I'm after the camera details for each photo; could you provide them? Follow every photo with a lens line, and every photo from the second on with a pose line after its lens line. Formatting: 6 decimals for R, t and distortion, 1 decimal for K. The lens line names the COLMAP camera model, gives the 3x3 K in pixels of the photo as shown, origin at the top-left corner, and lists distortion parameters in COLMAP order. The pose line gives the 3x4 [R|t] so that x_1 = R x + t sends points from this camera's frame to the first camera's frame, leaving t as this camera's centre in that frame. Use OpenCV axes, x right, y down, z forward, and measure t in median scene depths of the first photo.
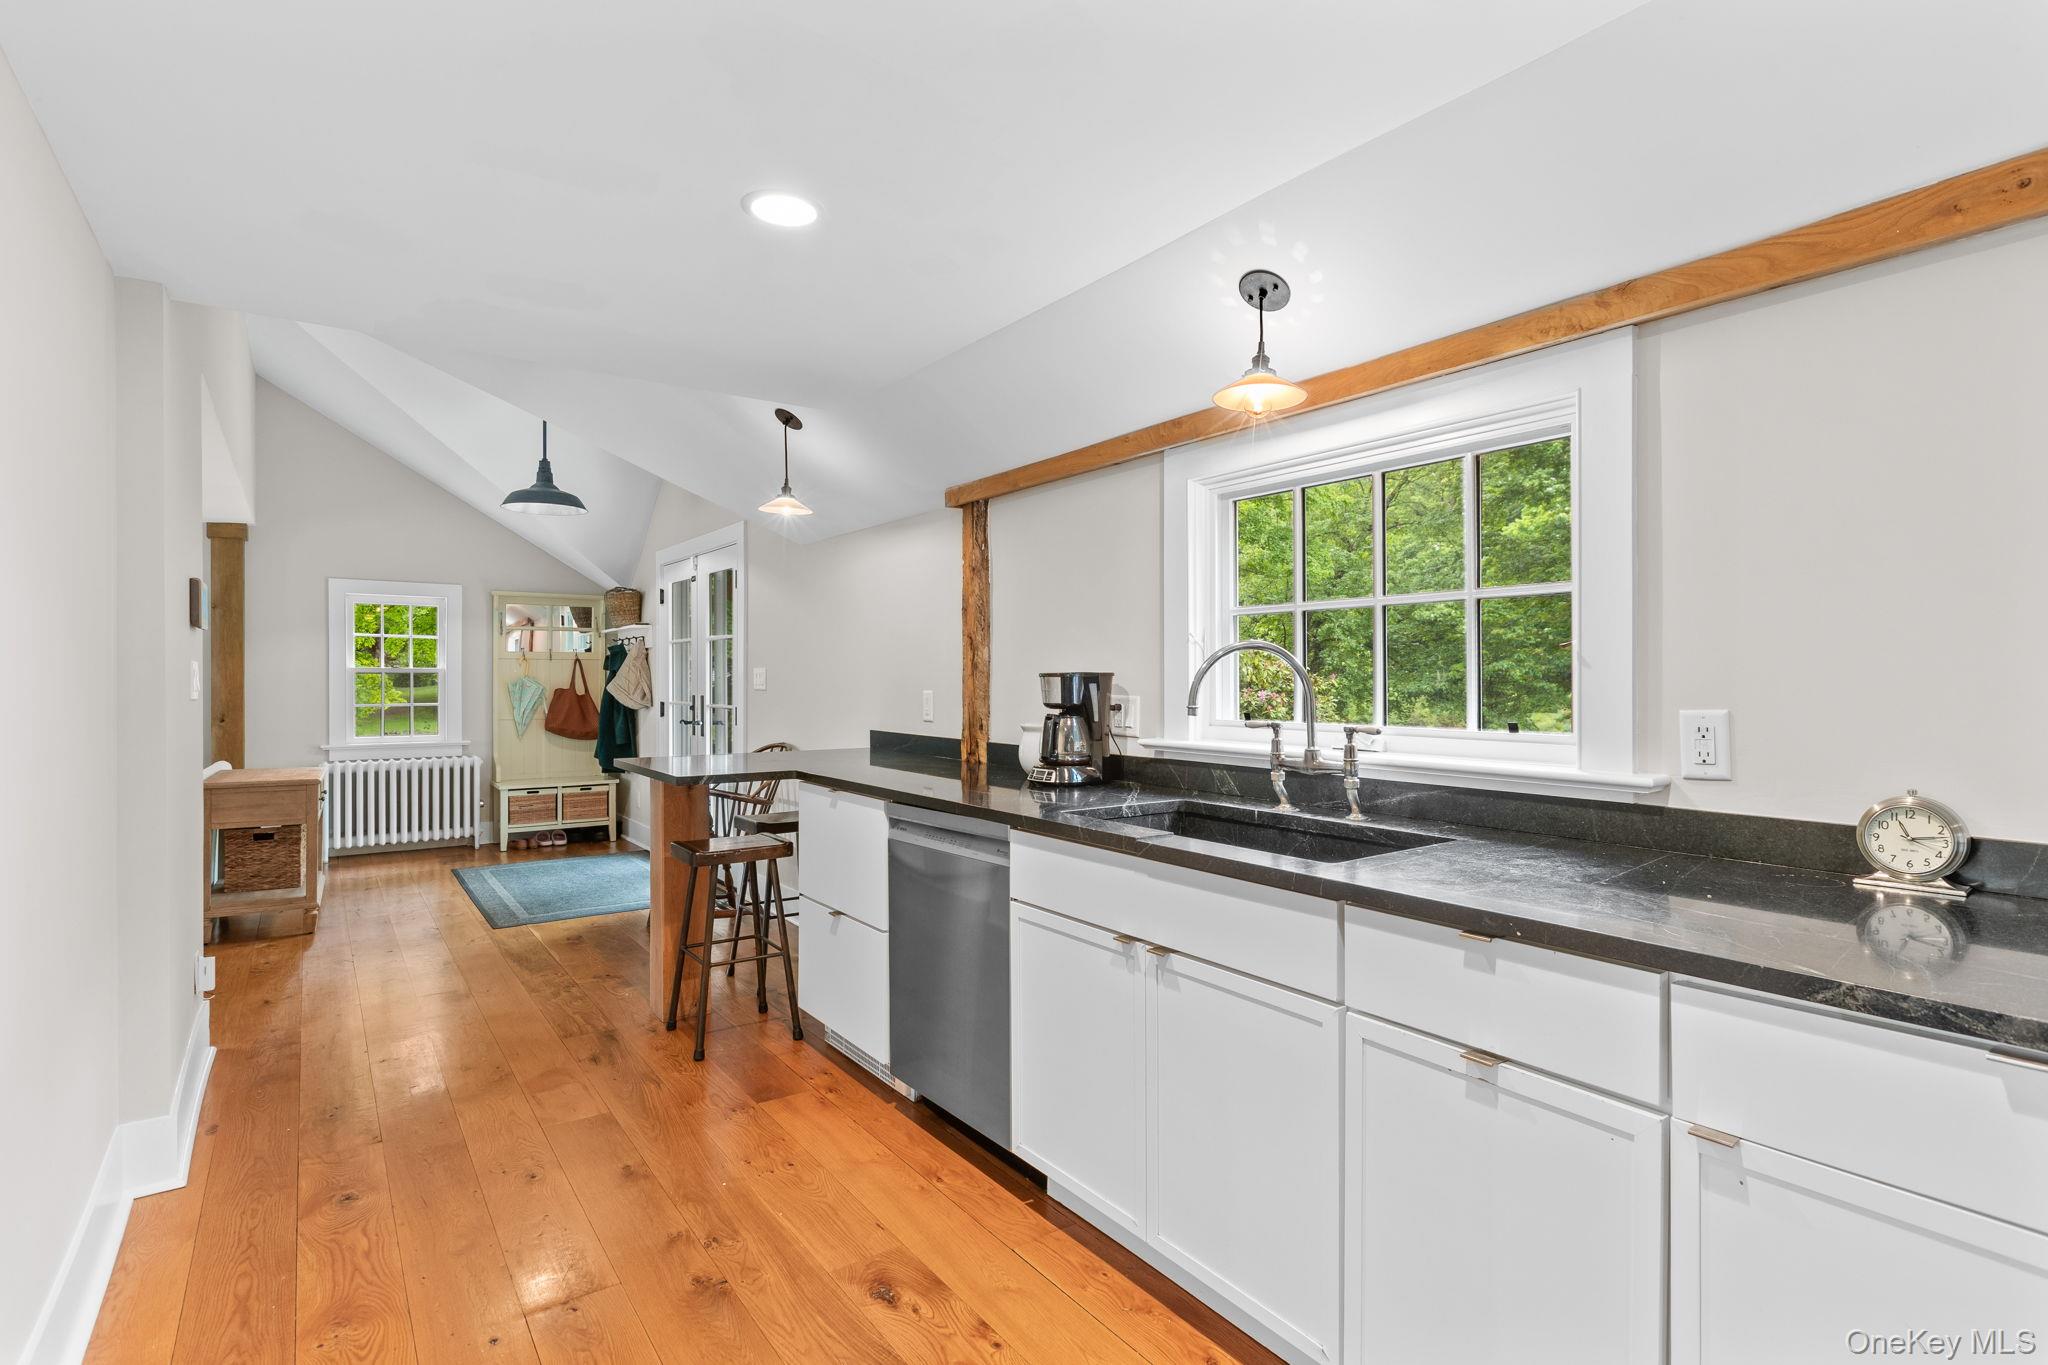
lens RADIAL K [[1010.8, 0, 1036.9], [0, 1010.8, 678.2], [0, 0, 1]] dist [-0.001362, 0.000183]
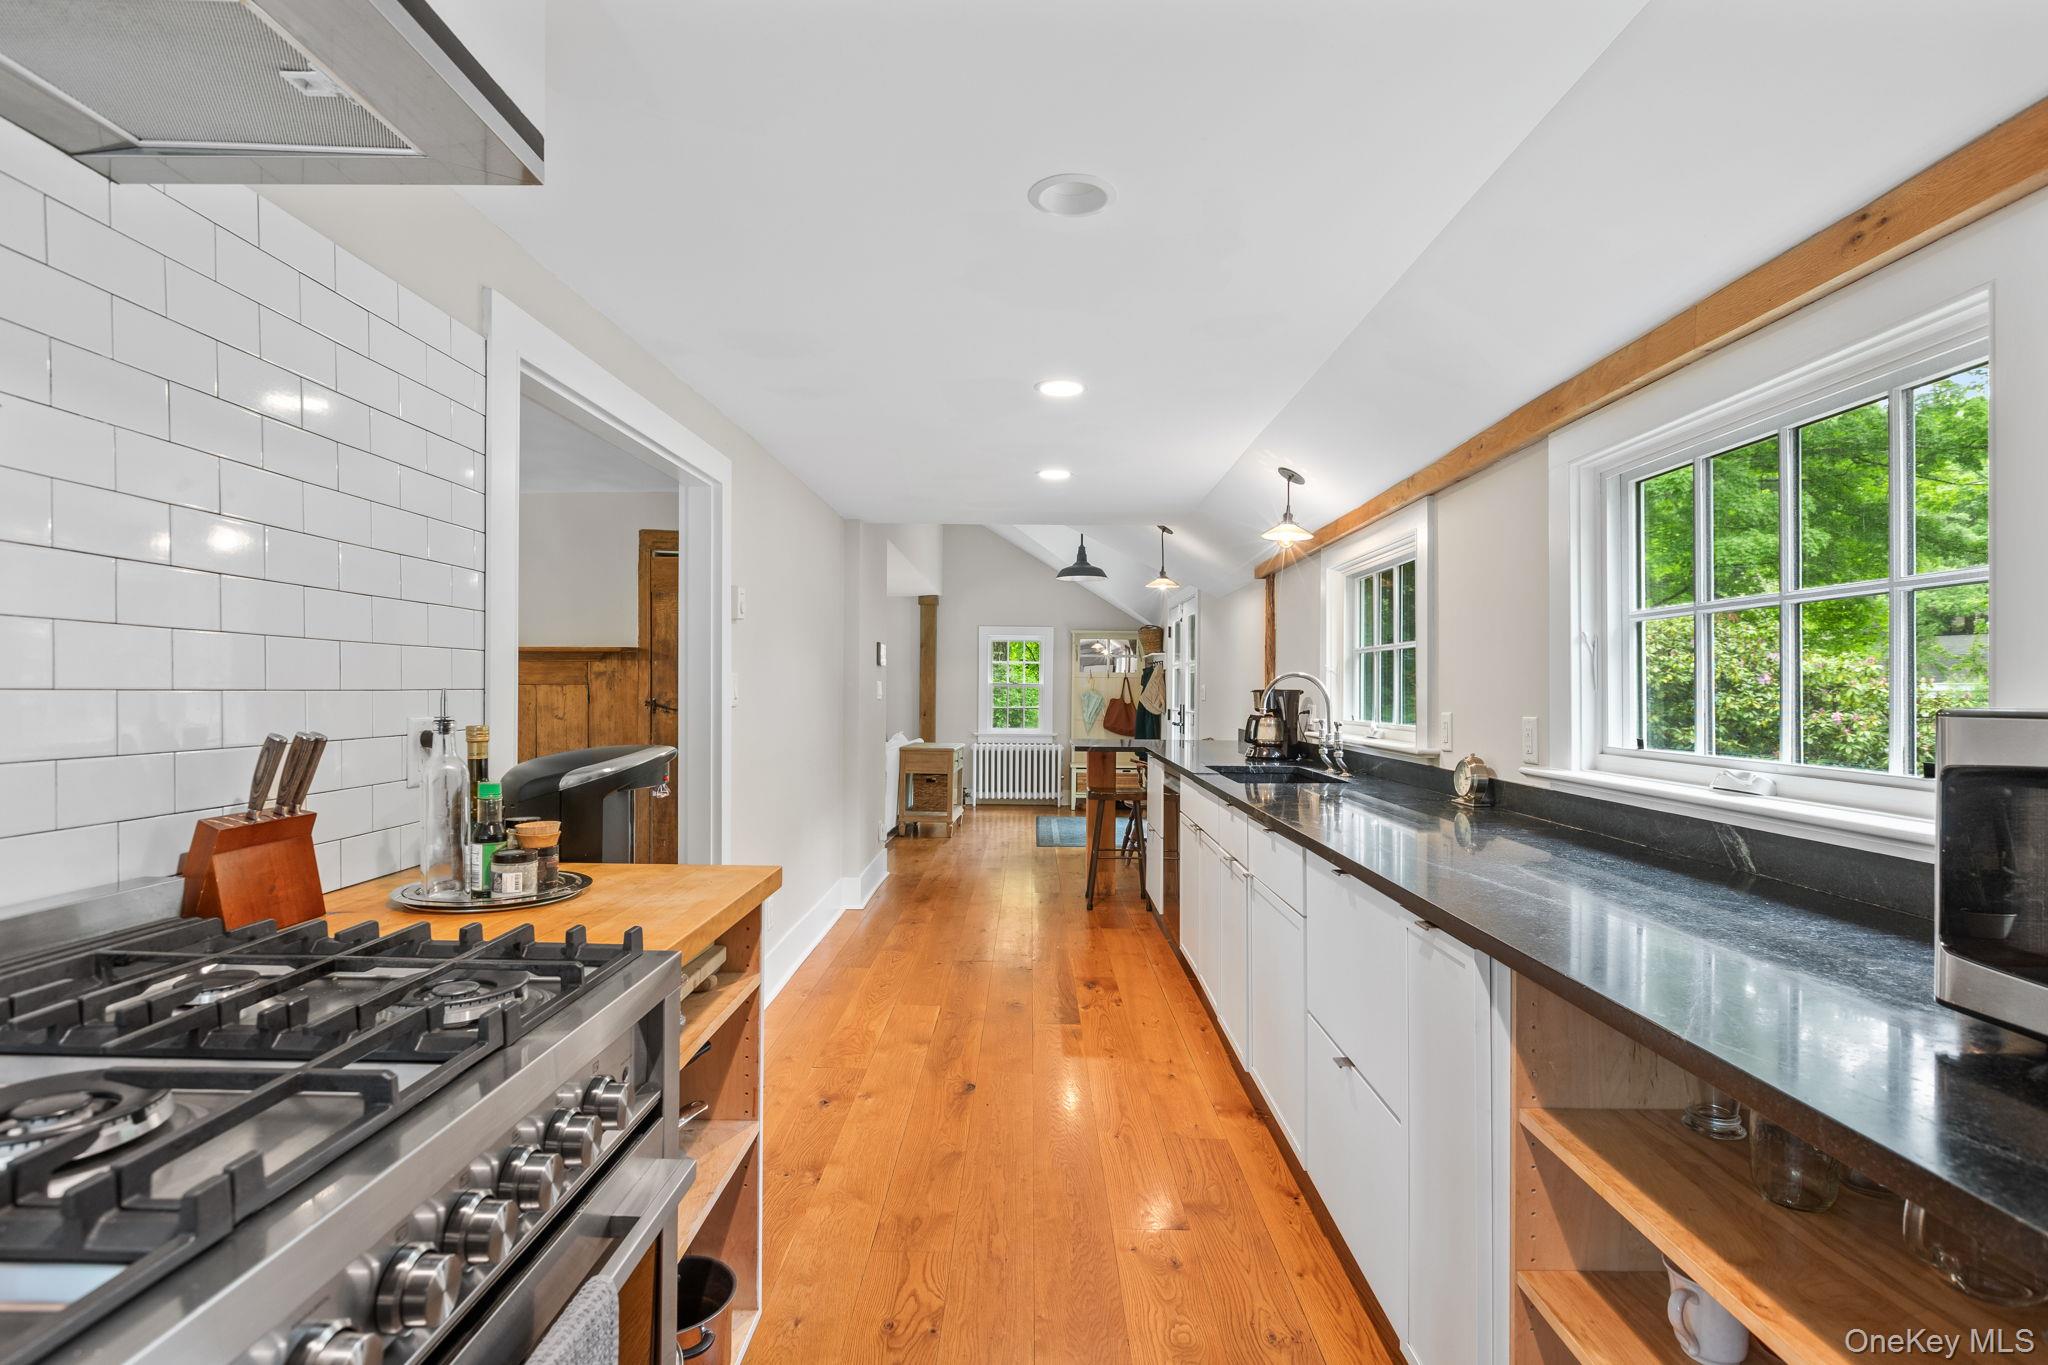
lens RADIAL K [[1010.8, 0, 1017.8], [0, 1010.8, 686.4], [0, 0, 1]] dist [-0.001362, 0.000183]
pose [[0.803821, 0.005510, -0.594845, 0.295763], [-0.009558, 0.999948, -0.003652, -0.000294], [0.594794, 0.008621, 0.803832, -0.236689]]
